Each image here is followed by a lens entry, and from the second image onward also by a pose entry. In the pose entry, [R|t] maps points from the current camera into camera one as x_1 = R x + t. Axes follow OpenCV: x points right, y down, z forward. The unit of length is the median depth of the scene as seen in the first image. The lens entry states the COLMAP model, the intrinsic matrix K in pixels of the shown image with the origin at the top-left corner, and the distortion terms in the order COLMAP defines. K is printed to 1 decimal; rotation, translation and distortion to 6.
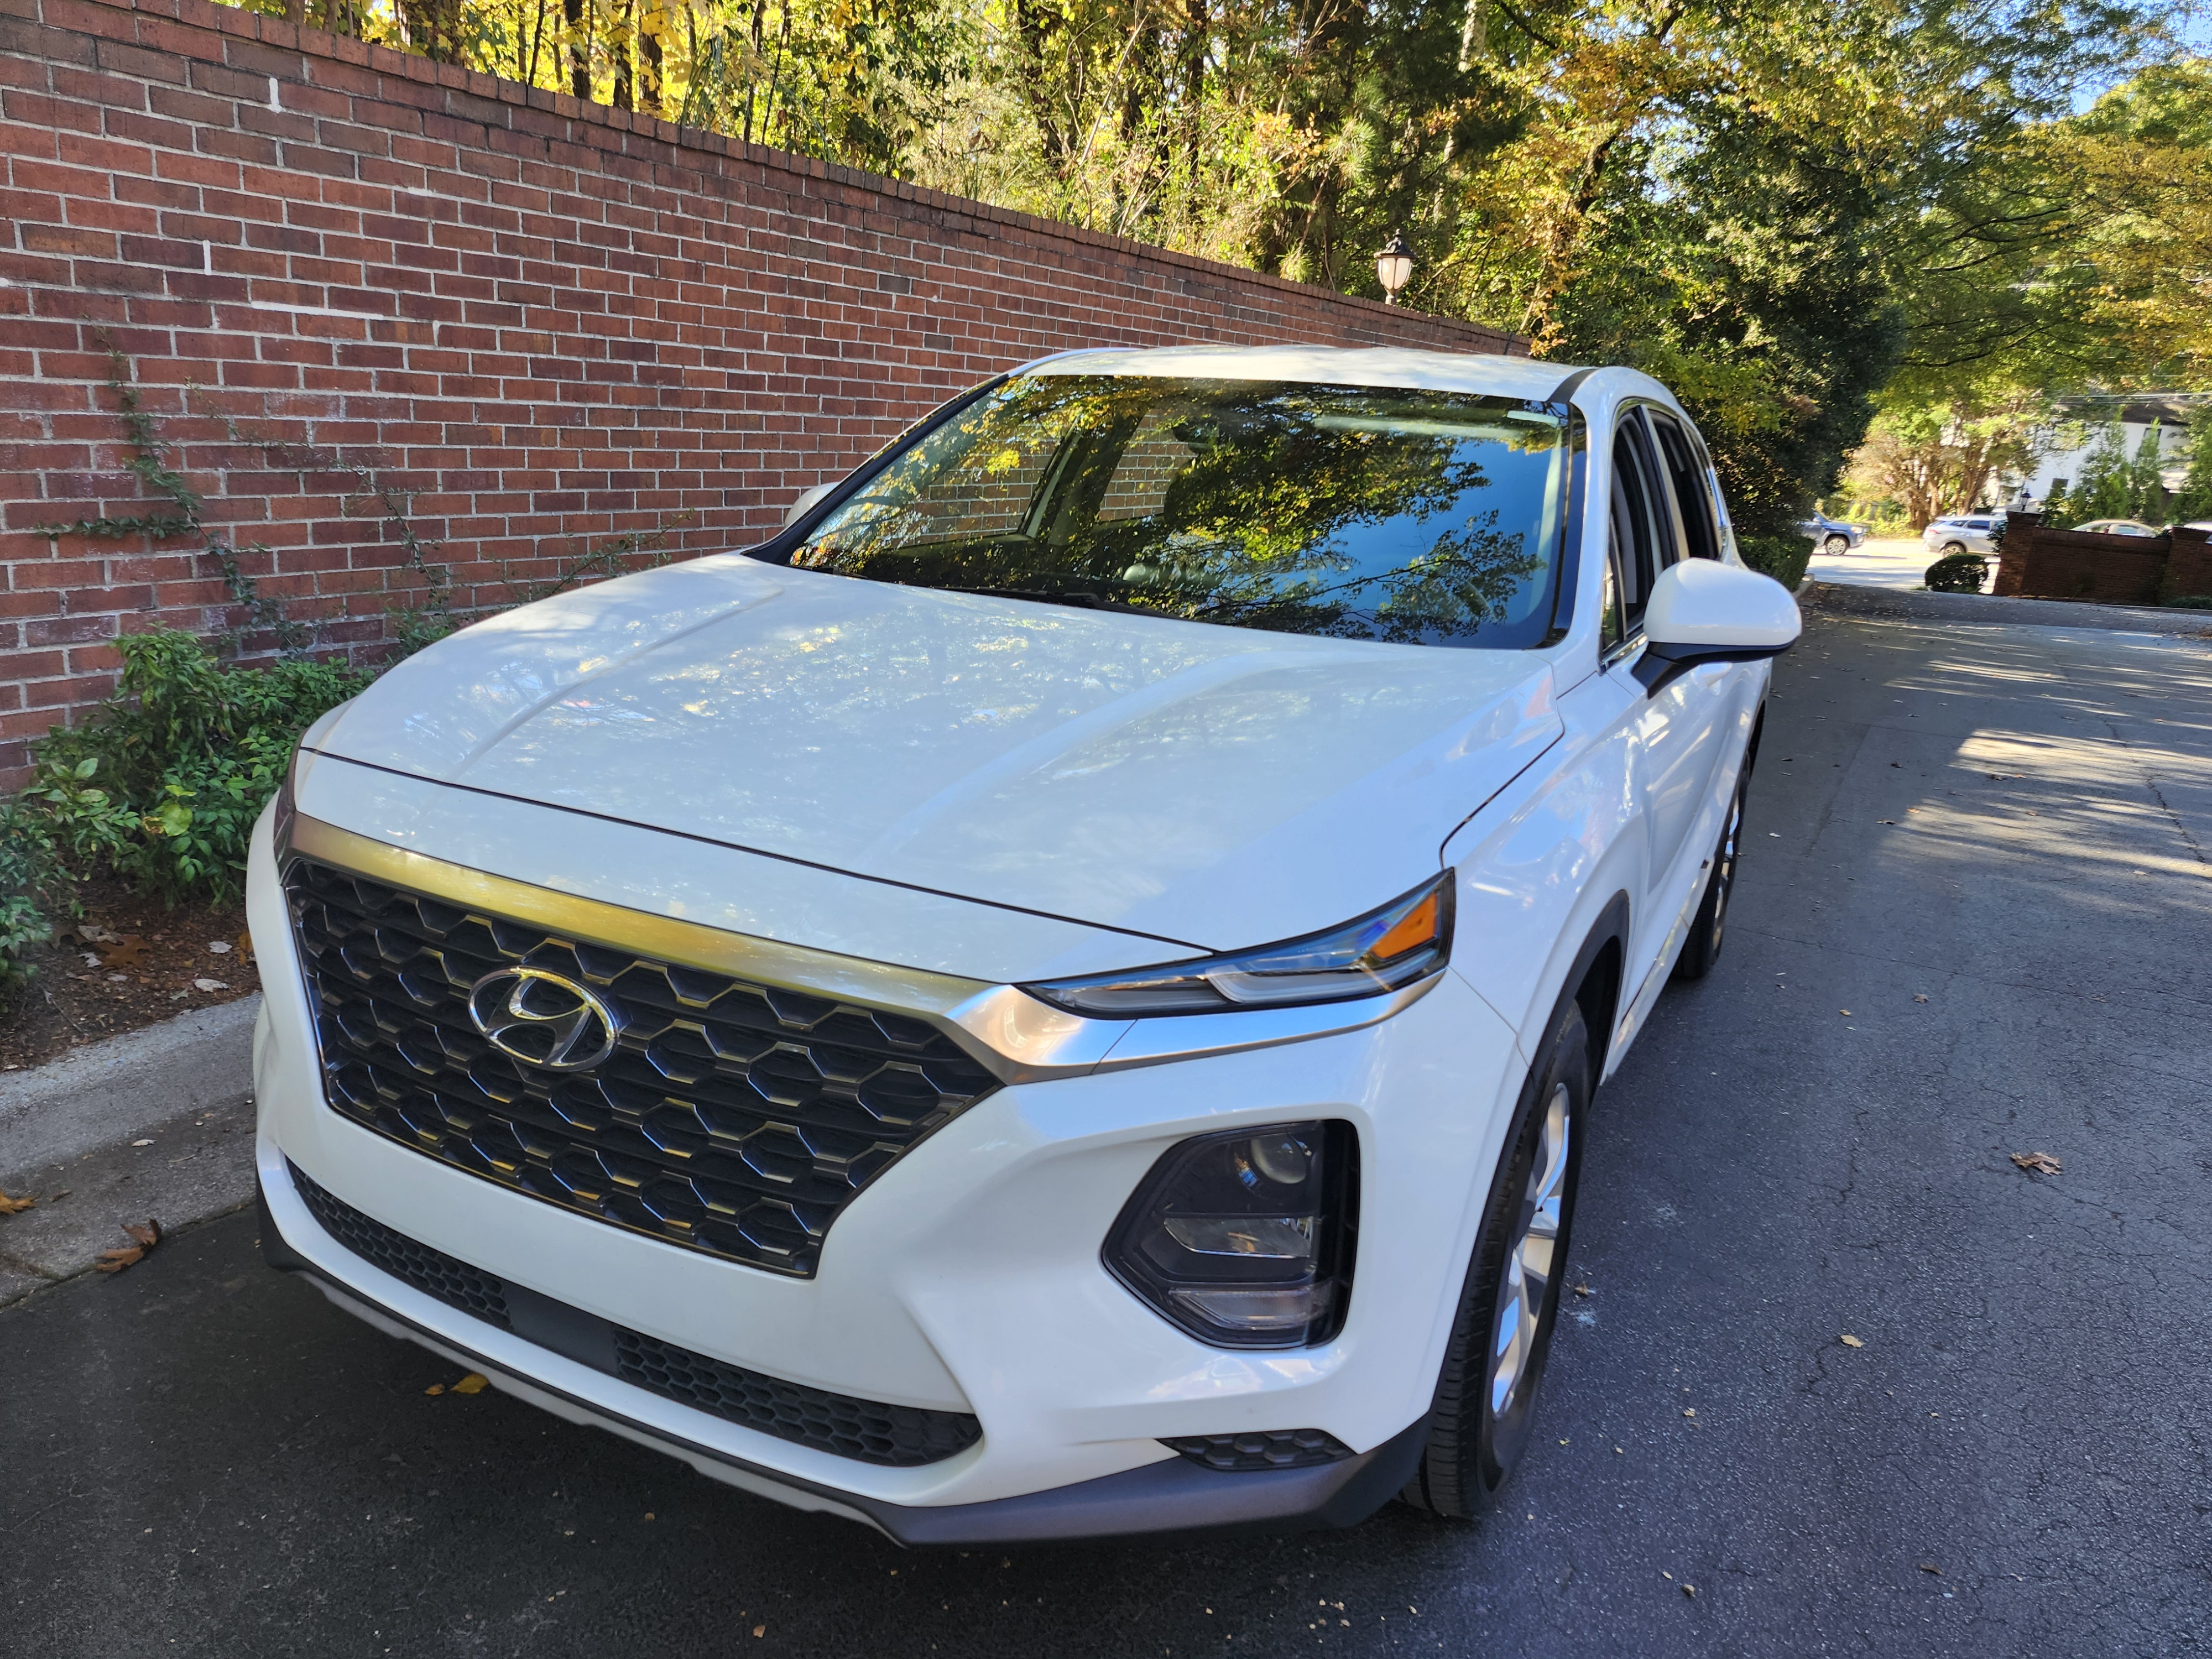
lens RADIAL K [[1484.2, 0, 1059.6], [0, 1484.2, 824.1], [0, 0, 1]] dist [0.059658, -0.057623]
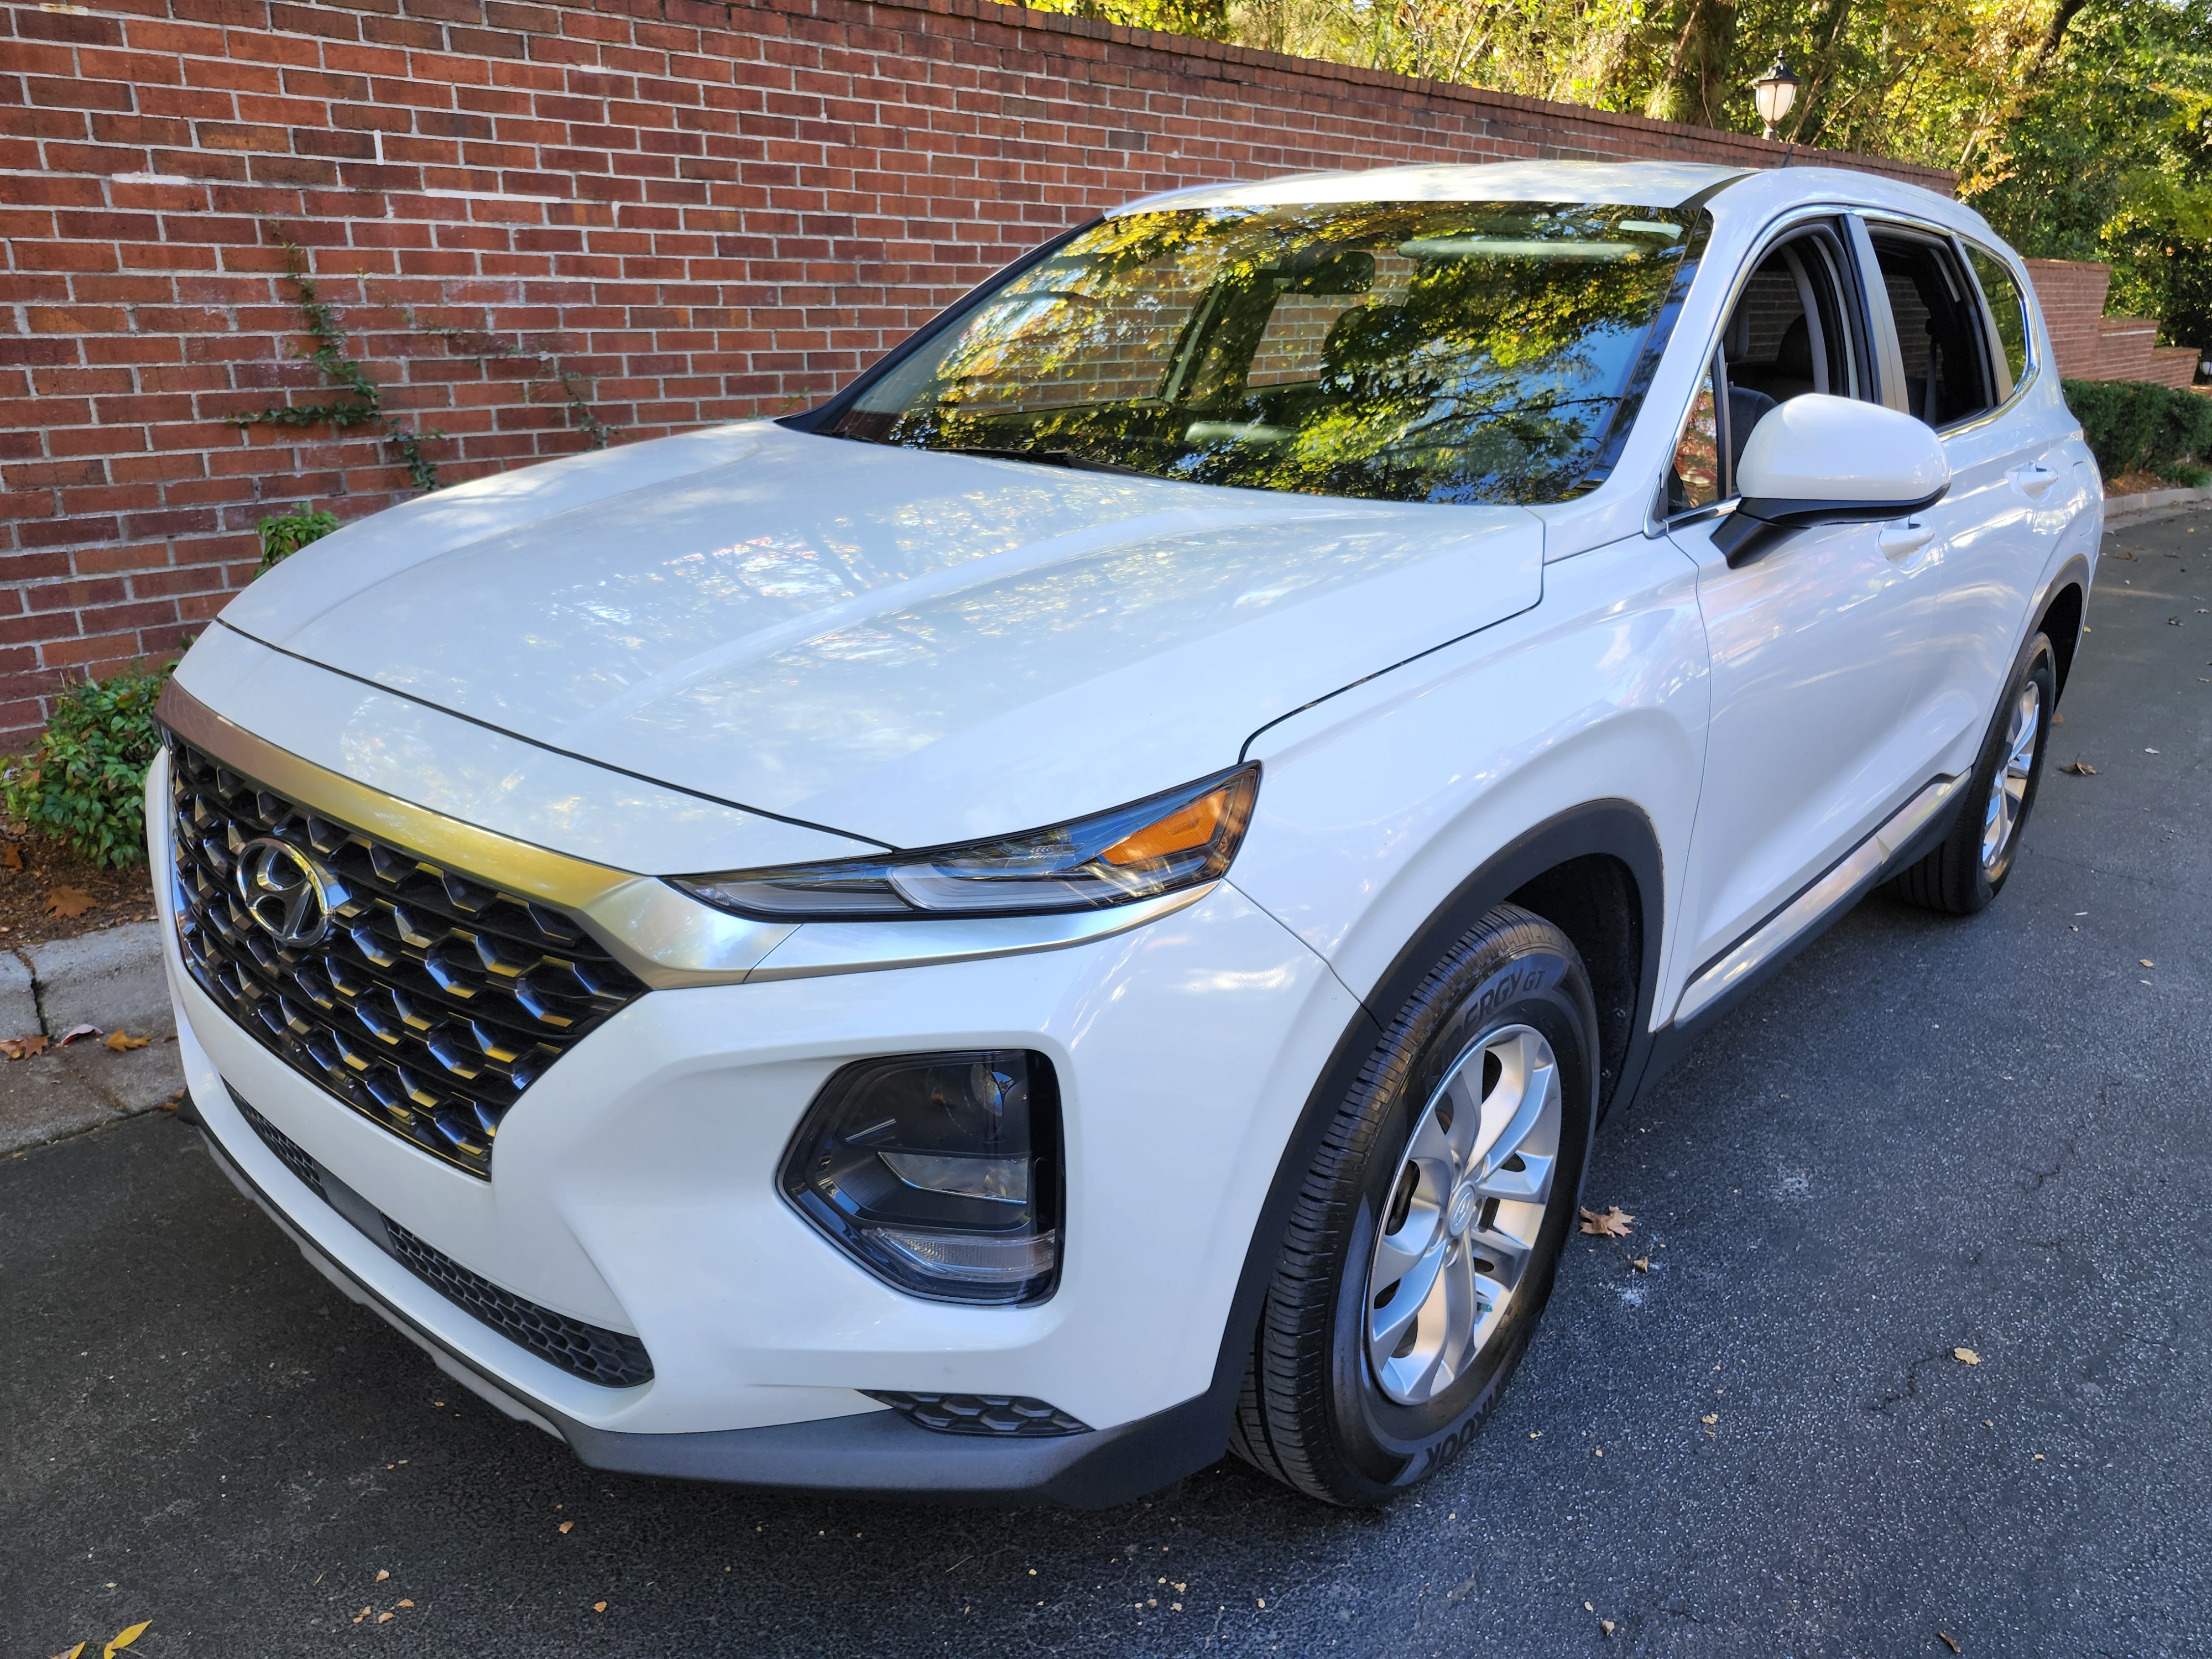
lens RADIAL K [[1496.8, 0, 1106.0], [0, 1496.8, 829.5], [0, 0, 1]] dist [0.047929, -0.050607]
pose [[0.974633, 0.035964, -0.220902, 0.156720], [-0.020459, 0.997189, 0.072078, 0.003890], [0.222873, -0.065730, 0.972629, 0.071296]]
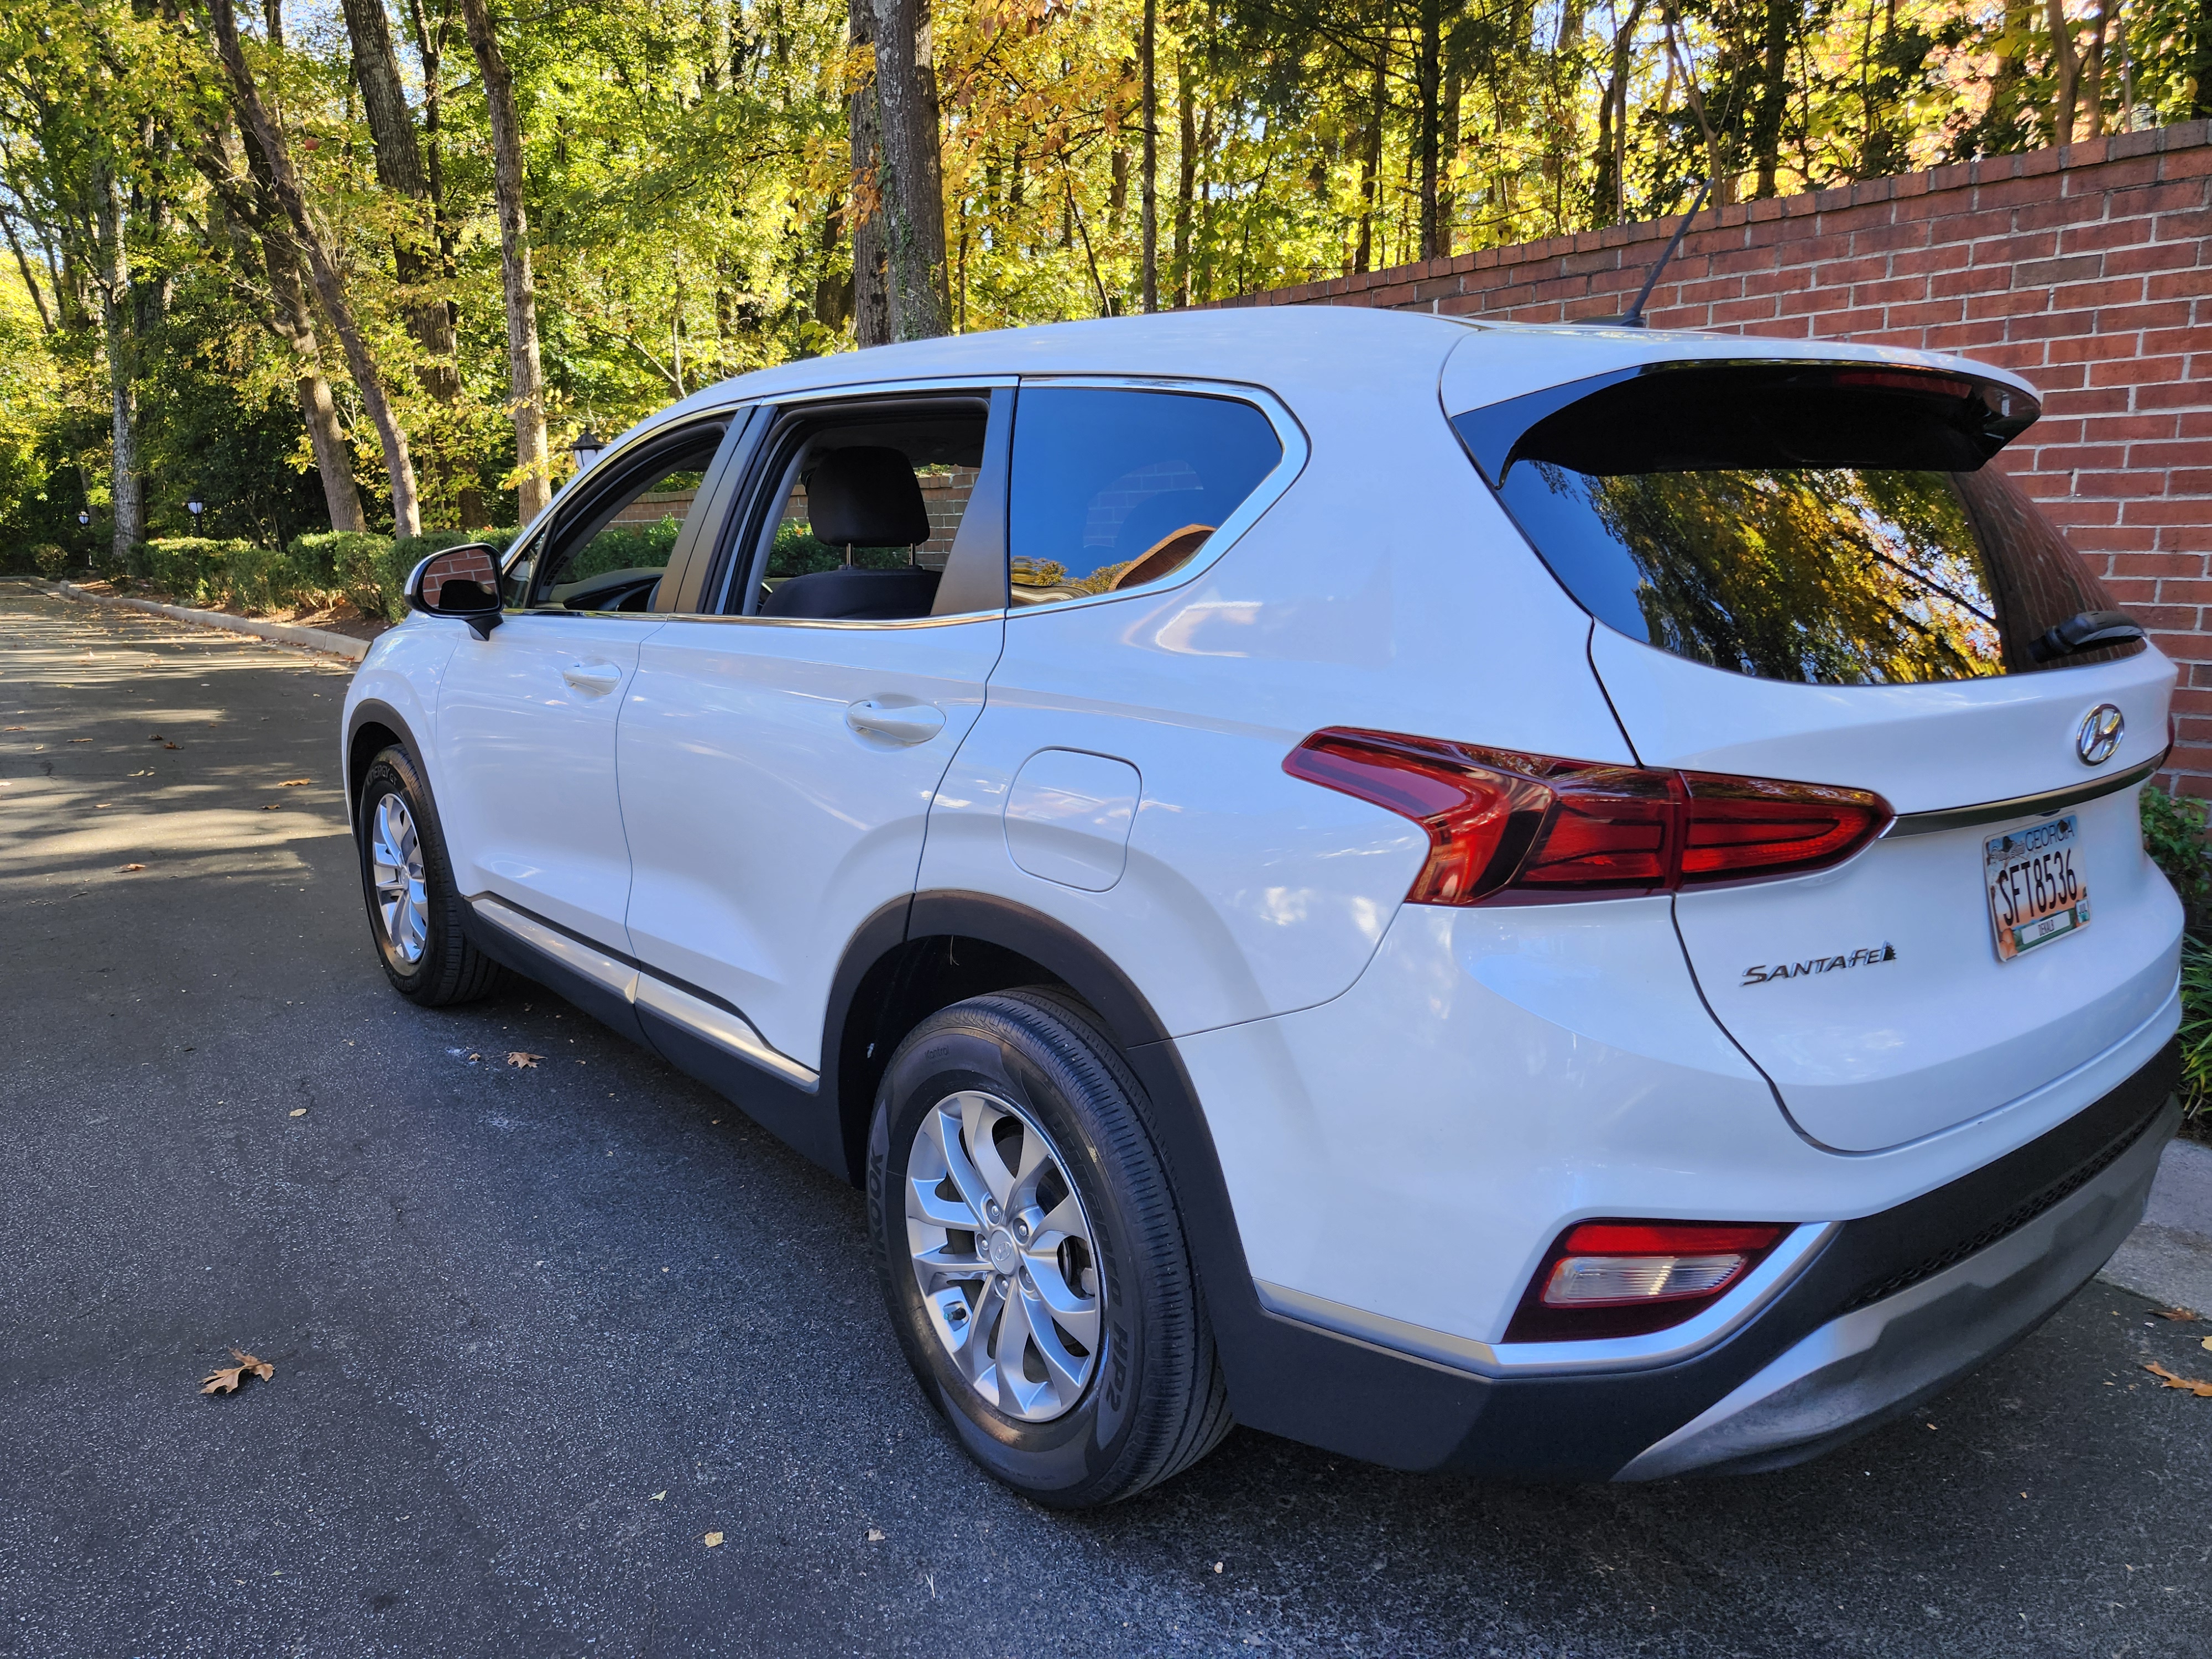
lens RADIAL K [[1496.8, 0, 1106.0], [0, 1496.8, 829.5], [0, 0, 1]] dist [0.047929, -0.050607]
pose [[-0.344062, 0.119424, -0.931321, 0.971538], [-0.273371, 0.936168, 0.221038, -0.244370], [0.898271, 0.330647, -0.289452, 1.266235]]
